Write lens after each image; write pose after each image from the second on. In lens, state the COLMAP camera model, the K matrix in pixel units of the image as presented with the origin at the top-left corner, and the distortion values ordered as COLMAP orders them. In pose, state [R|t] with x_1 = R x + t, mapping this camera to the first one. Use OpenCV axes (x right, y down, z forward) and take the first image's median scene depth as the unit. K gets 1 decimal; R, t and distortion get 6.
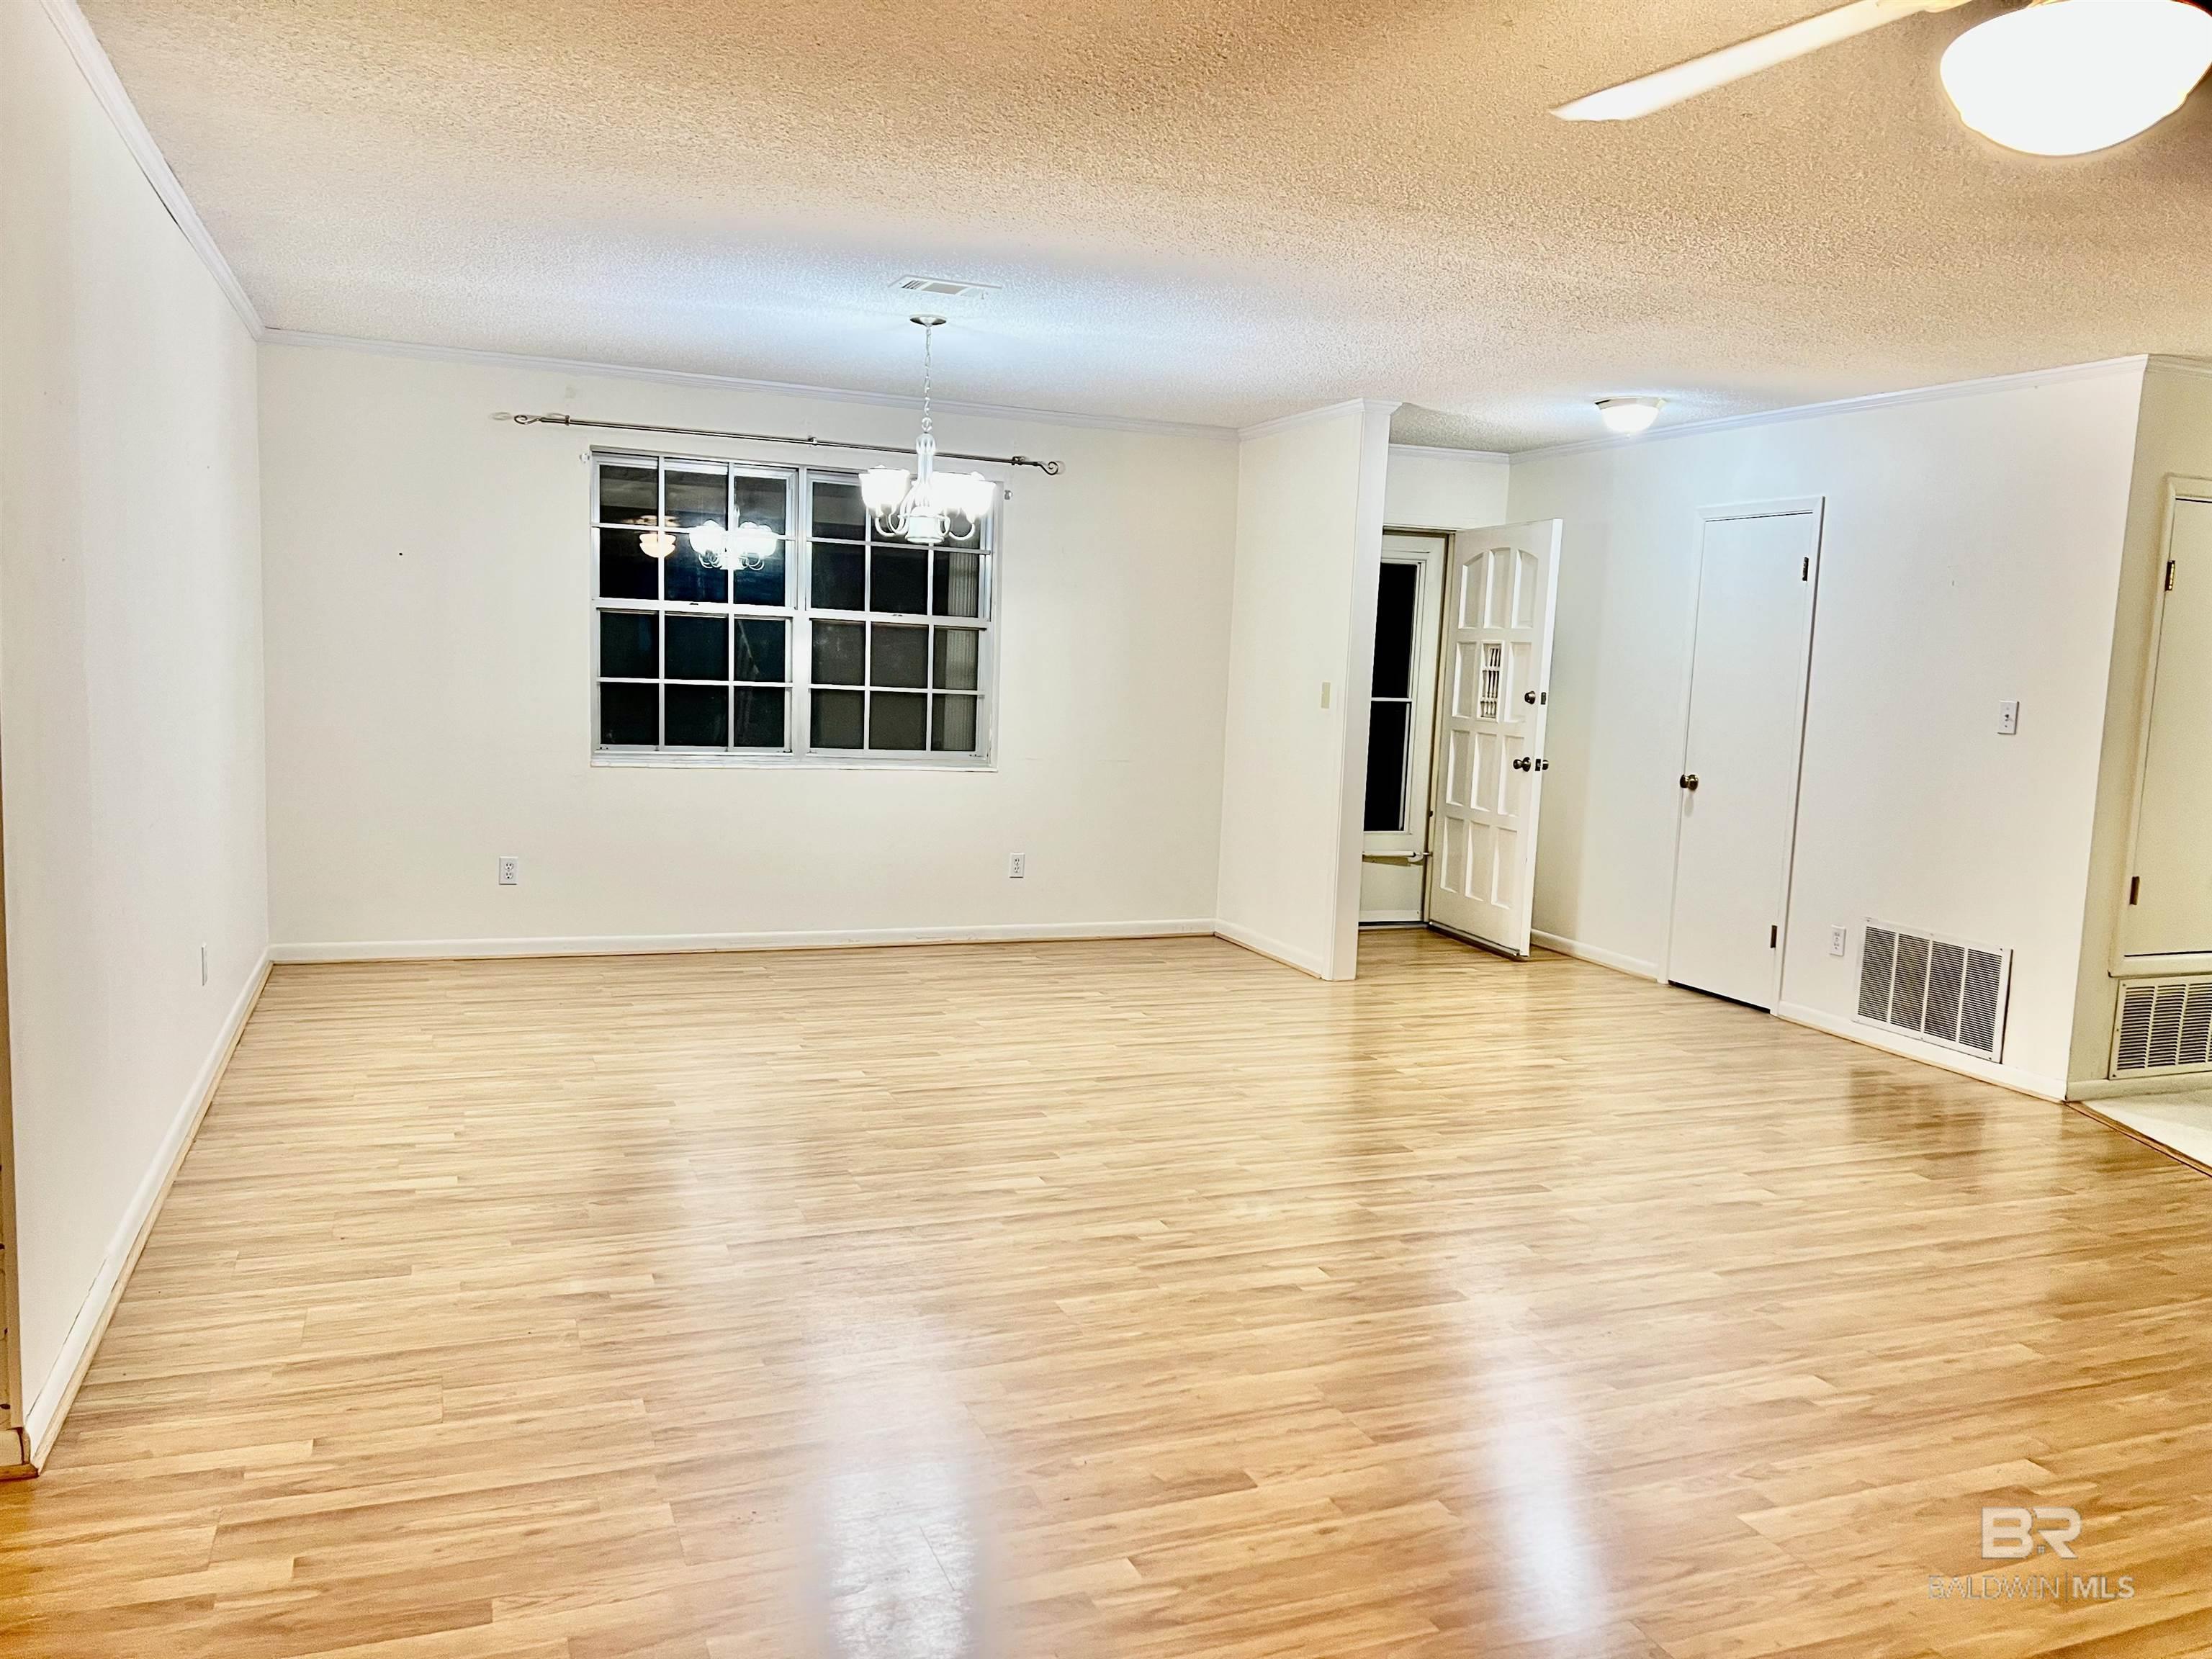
lens RADIAL K [[1671.9, 0, 1105.8], [0, 1671.9, 832.5], [0, 0, 1]] dist [0.011357, 0.000490]
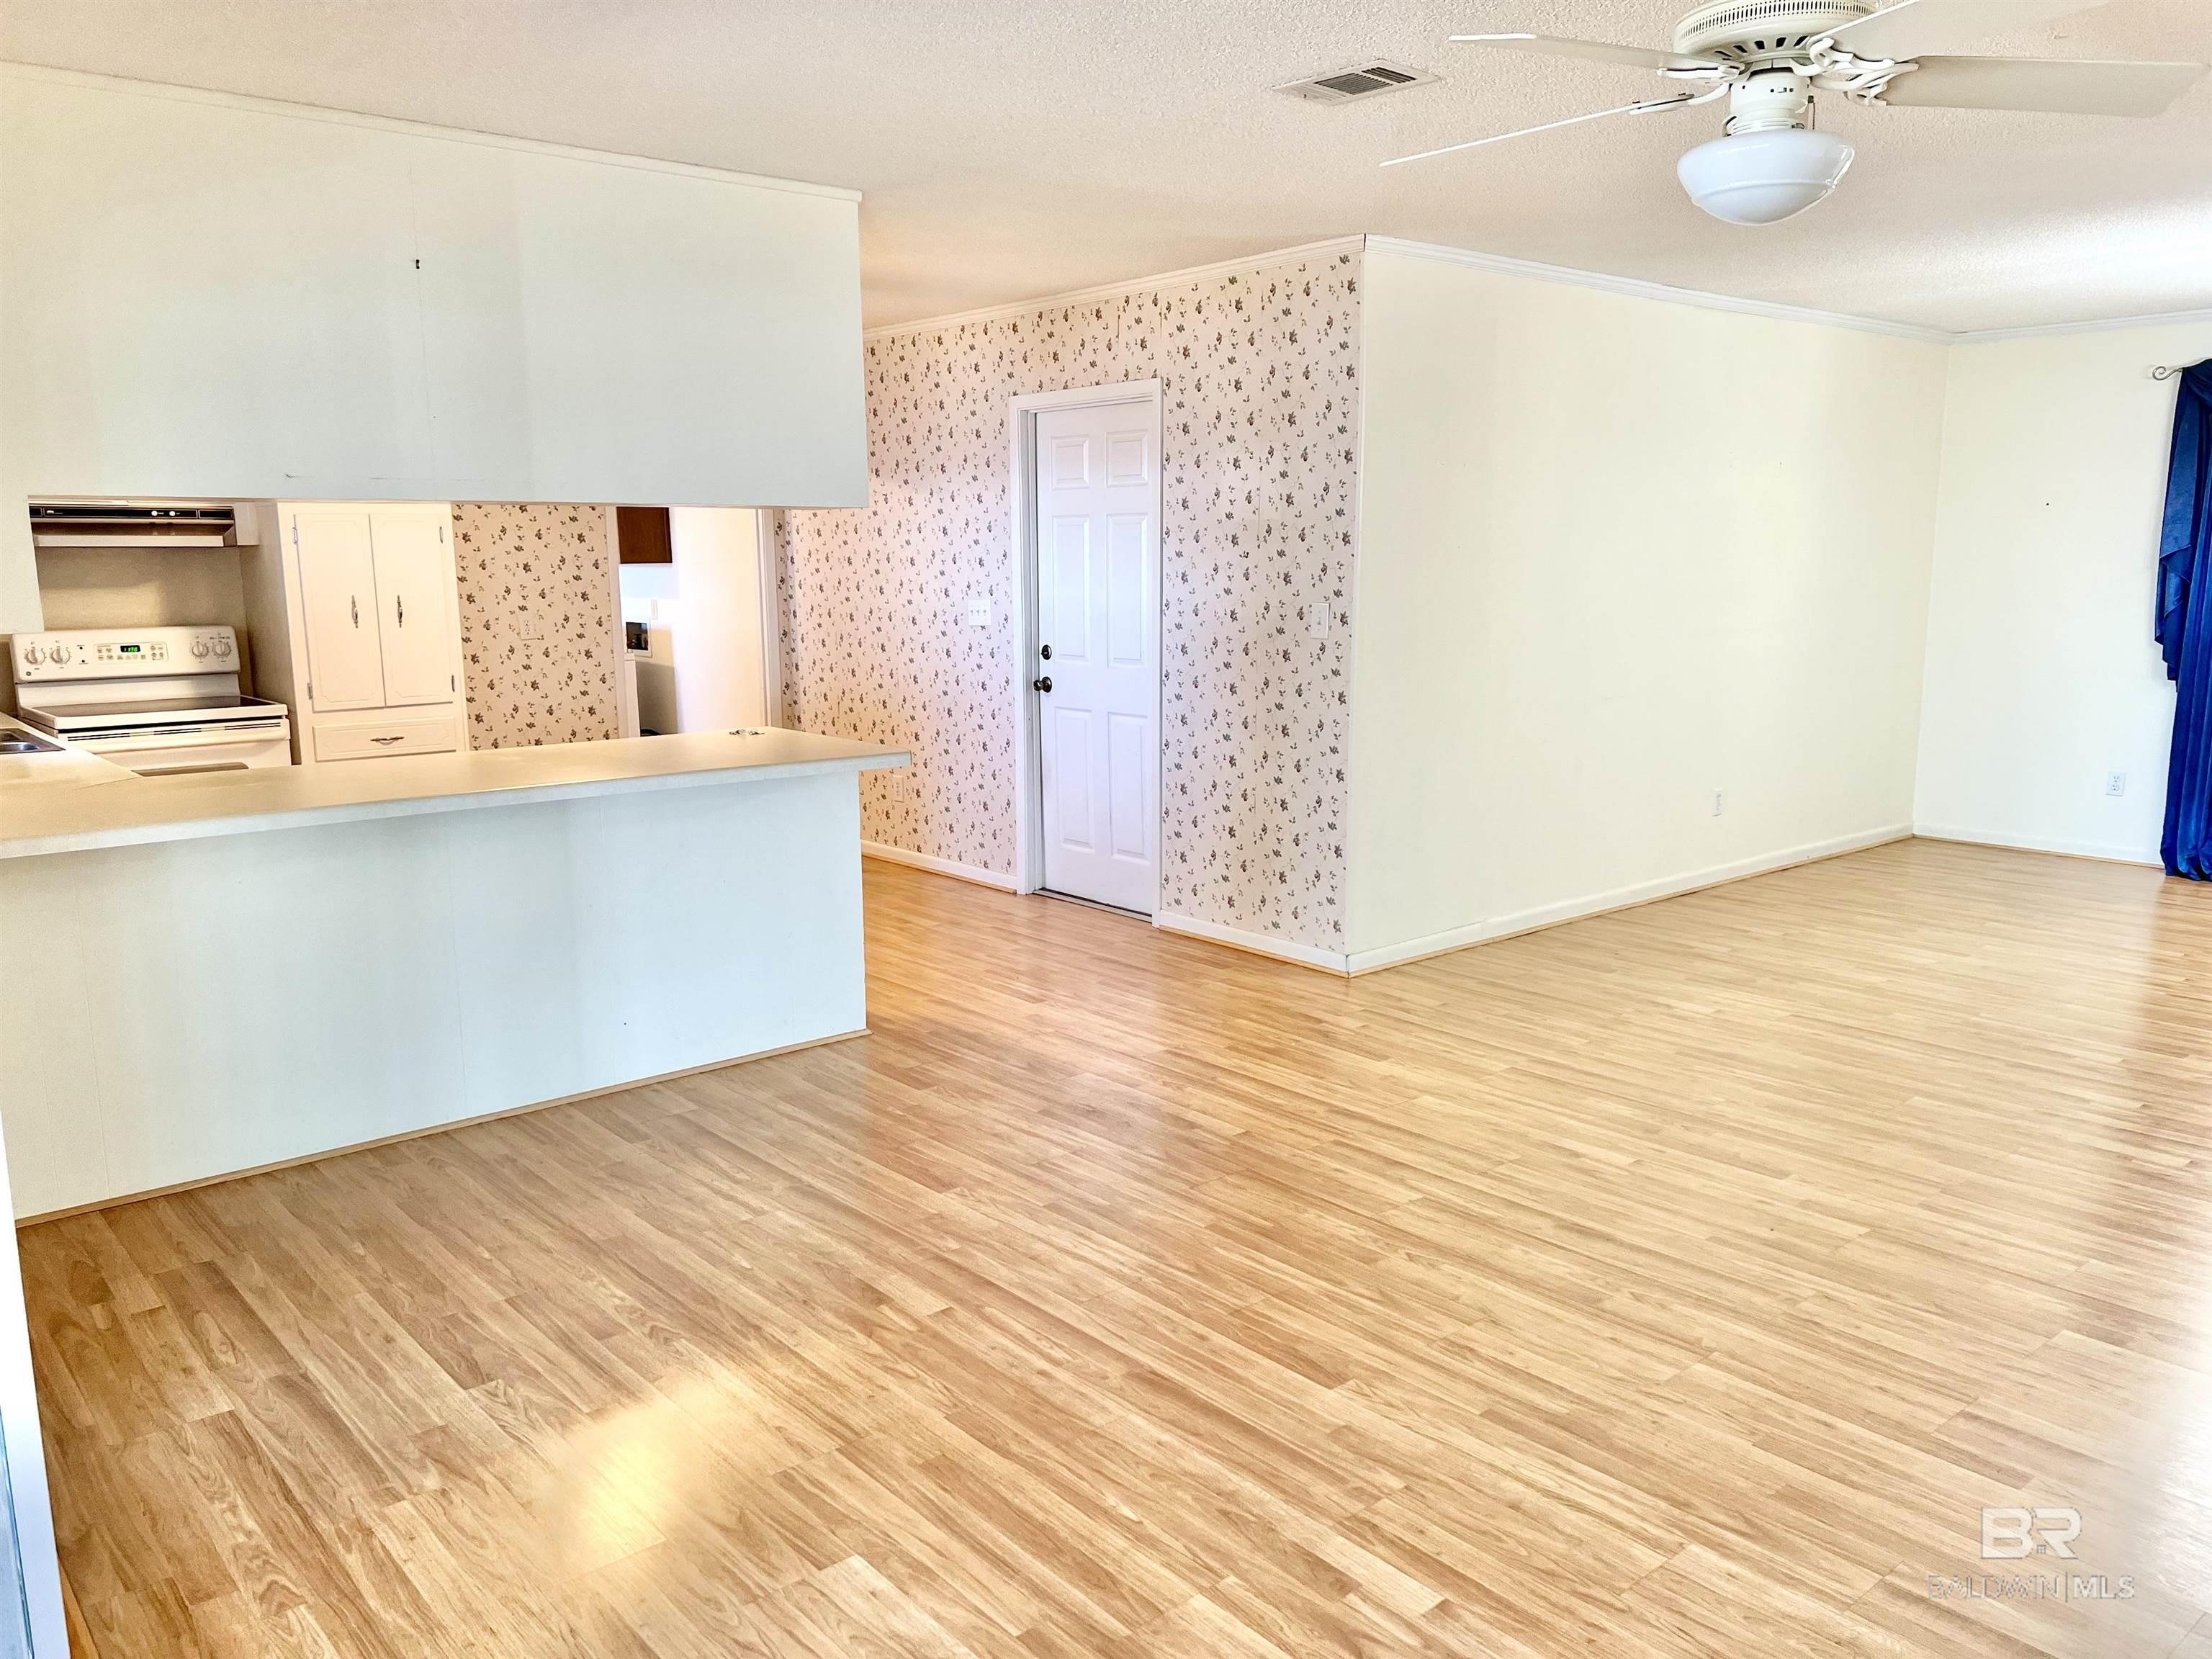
lens RADIAL K [[1671.9, 0, 1108.2], [0, 1671.9, 836.1], [0, 0, 1]] dist [0.011357, 0.000490]
pose [[0.317541, 0.118678, -0.940789, 1.116039], [-0.095809, 0.991075, 0.092683, 0.033337], [0.943392, 0.060706, 0.326078, 0.008144]]
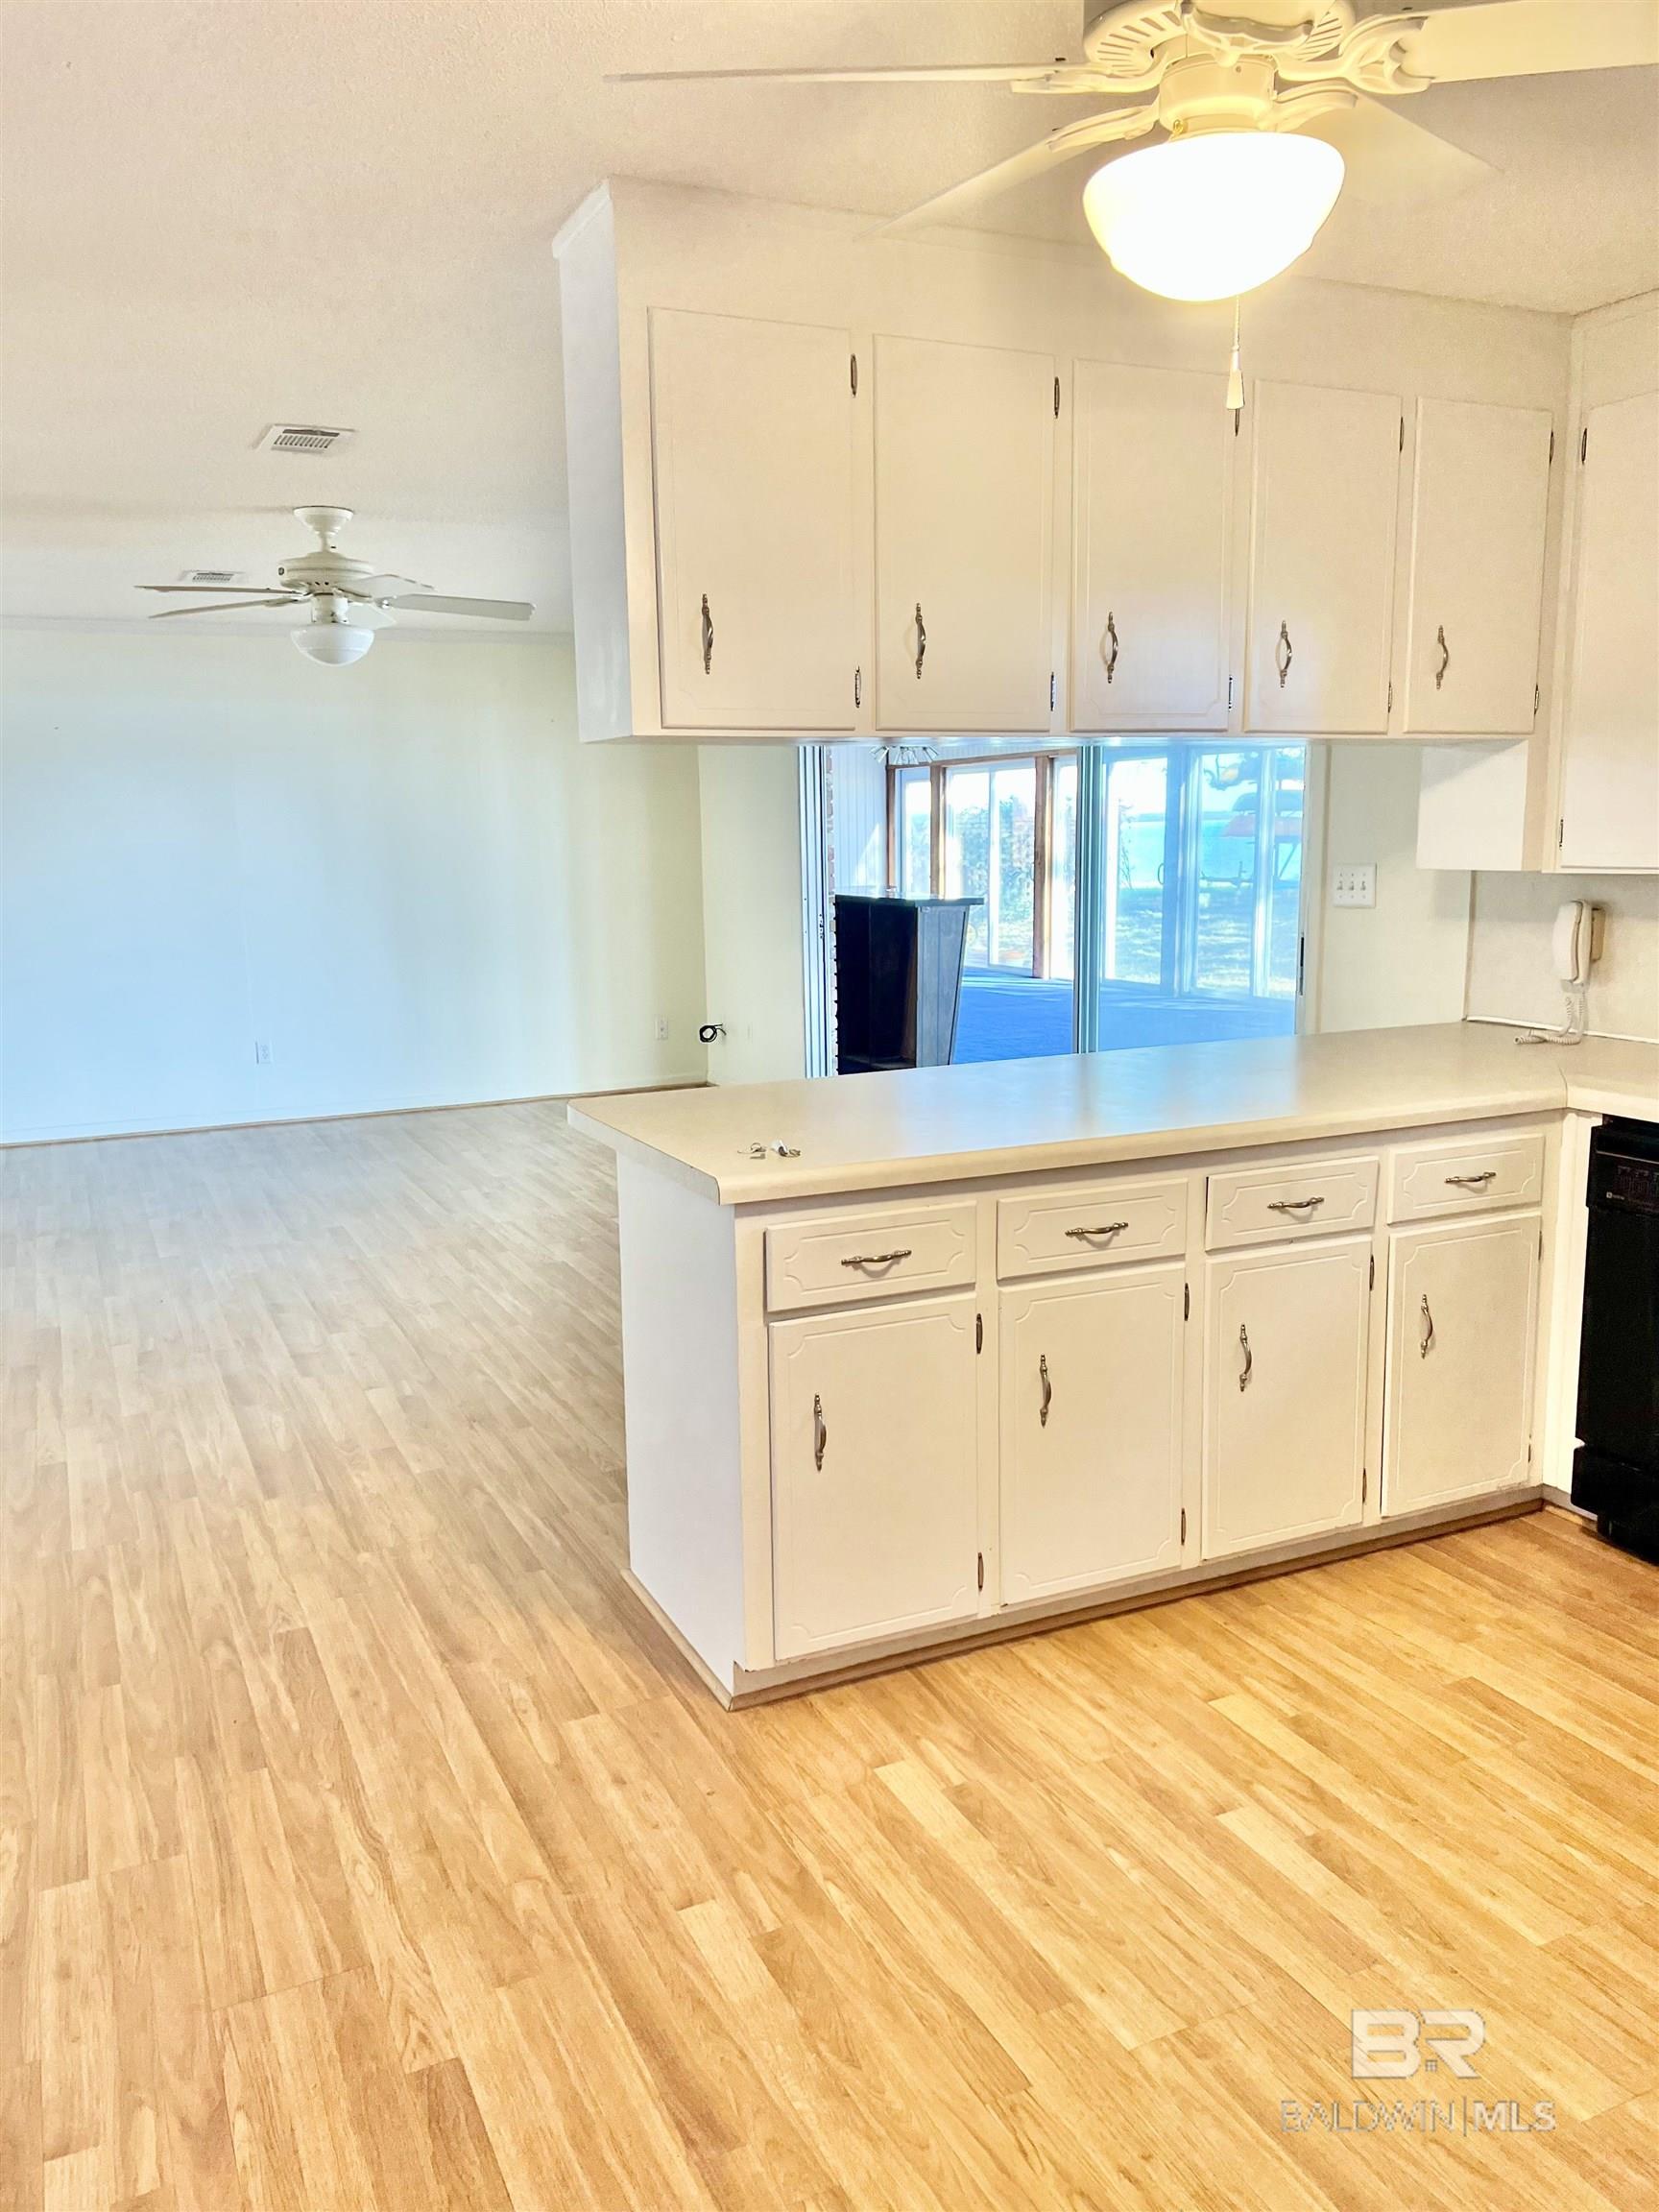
lens RADIAL K [[1671.9, 0, 828.3], [0, 1671.9, 1107.0], [0, 0, 1]] dist [0.011357, 0.000490]
pose [[-0.066111, -0.194514, 0.978669, -1.562855], [0.127763, 0.971091, 0.201638, -0.081764], [-0.989599, 0.138369, -0.039348, 0.220356]]
